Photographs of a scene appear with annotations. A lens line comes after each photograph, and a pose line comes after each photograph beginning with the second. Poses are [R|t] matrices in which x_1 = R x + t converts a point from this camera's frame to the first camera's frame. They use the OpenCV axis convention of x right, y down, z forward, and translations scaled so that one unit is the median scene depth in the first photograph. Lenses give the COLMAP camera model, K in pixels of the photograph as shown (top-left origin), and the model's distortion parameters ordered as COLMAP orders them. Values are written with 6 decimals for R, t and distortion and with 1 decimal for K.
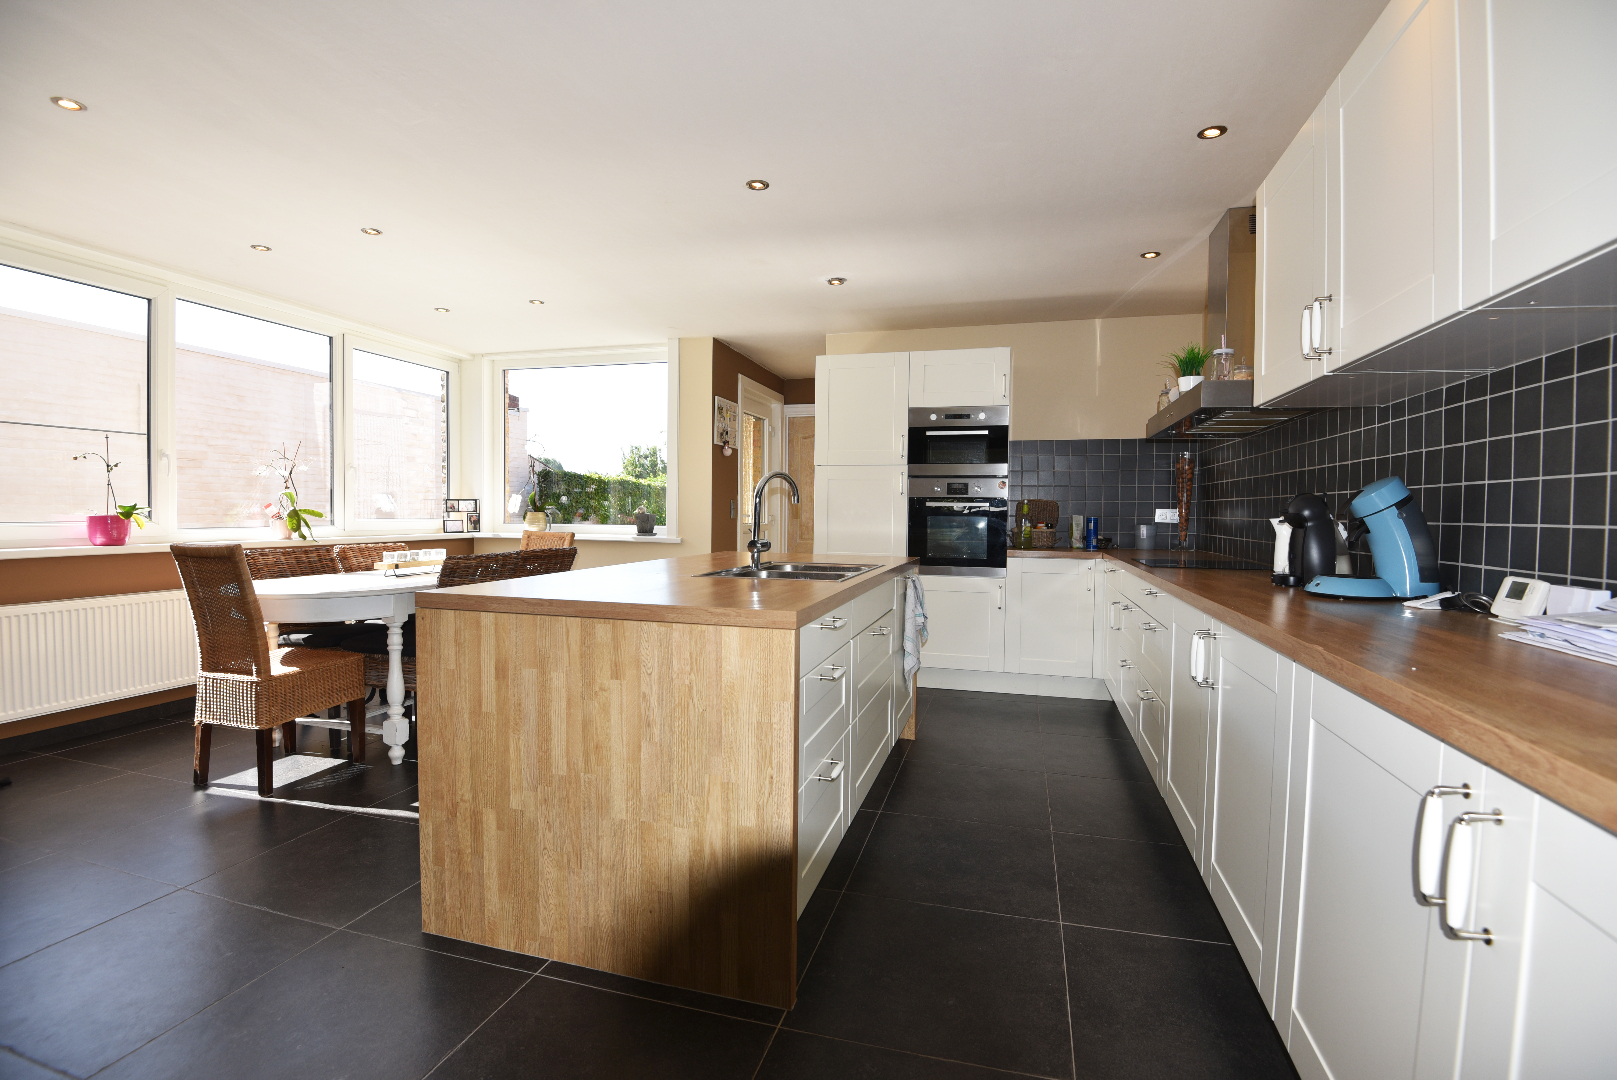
lens RADIAL K [[750.2, 0, 811.7], [0, 750.2, 534.0], [0, 0, 1]] dist [-0.035090, -0.006204]
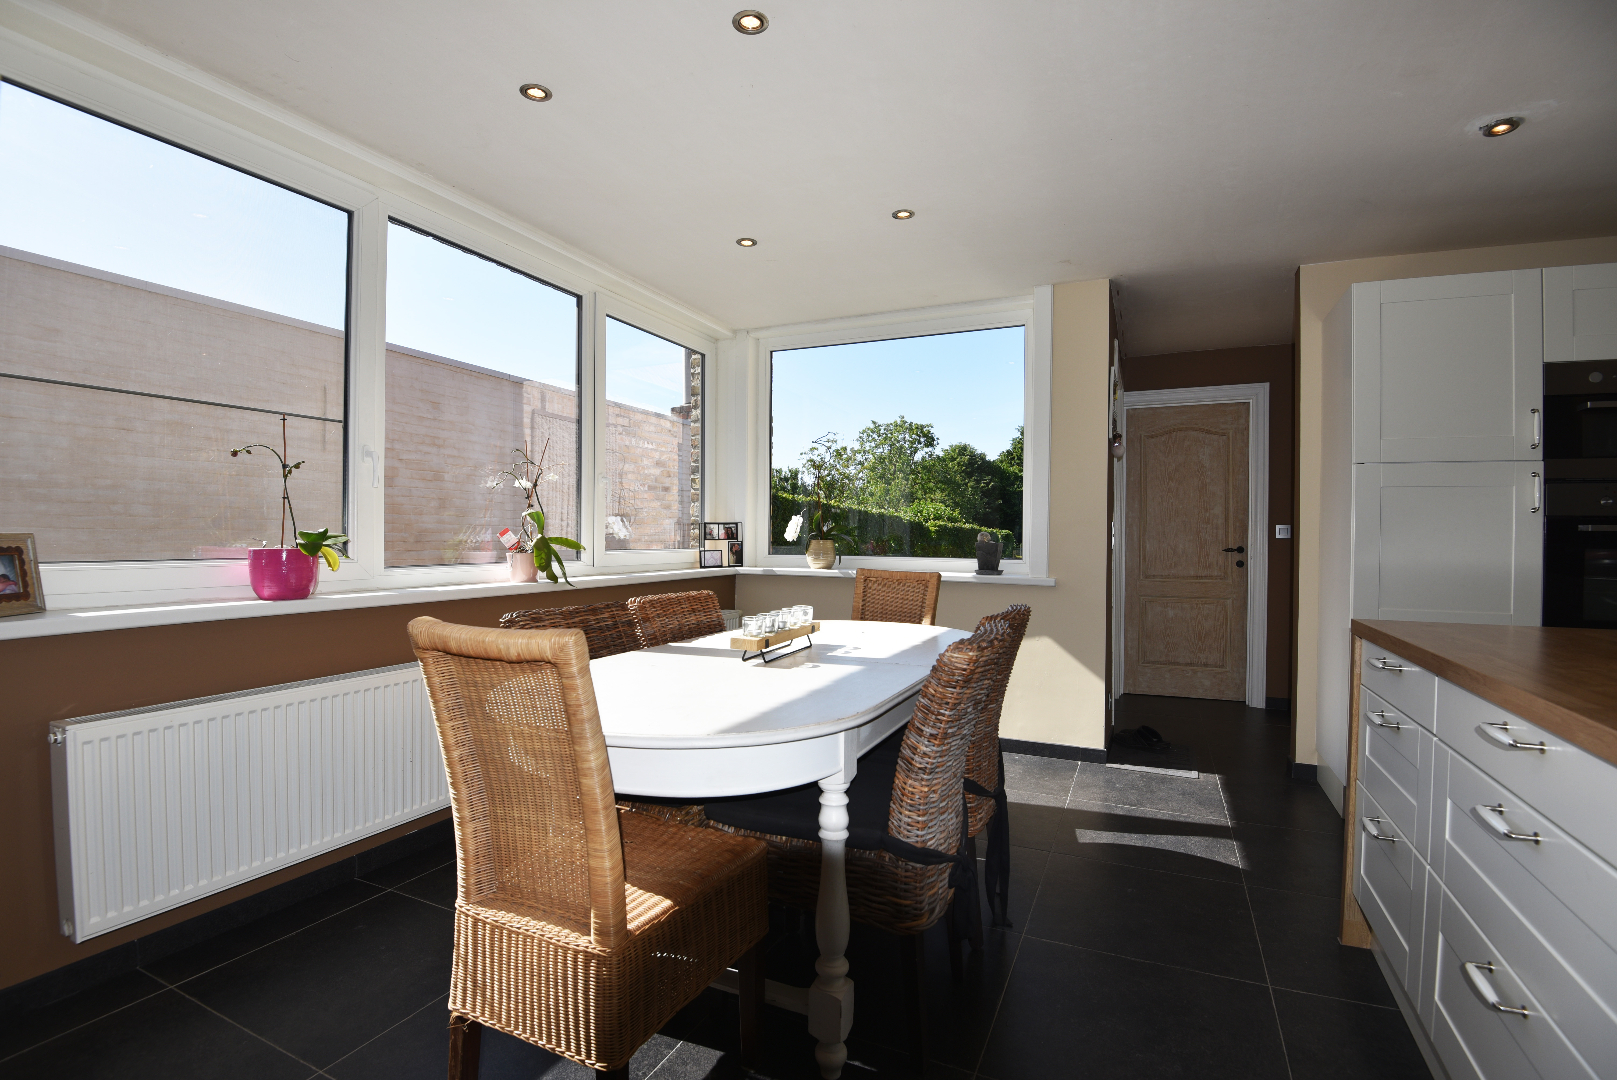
lens RADIAL K [[750.2, 0, 813.8], [0, 750.2, 538.6], [0, 0, 1]] dist [-0.035090, -0.006204]
pose [[0.987661, -0.001235, -0.156603, -0.351451], [-0.002846, 0.999662, -0.025834, -0.015540], [0.156582, 0.025961, 0.987324, 0.367608]]
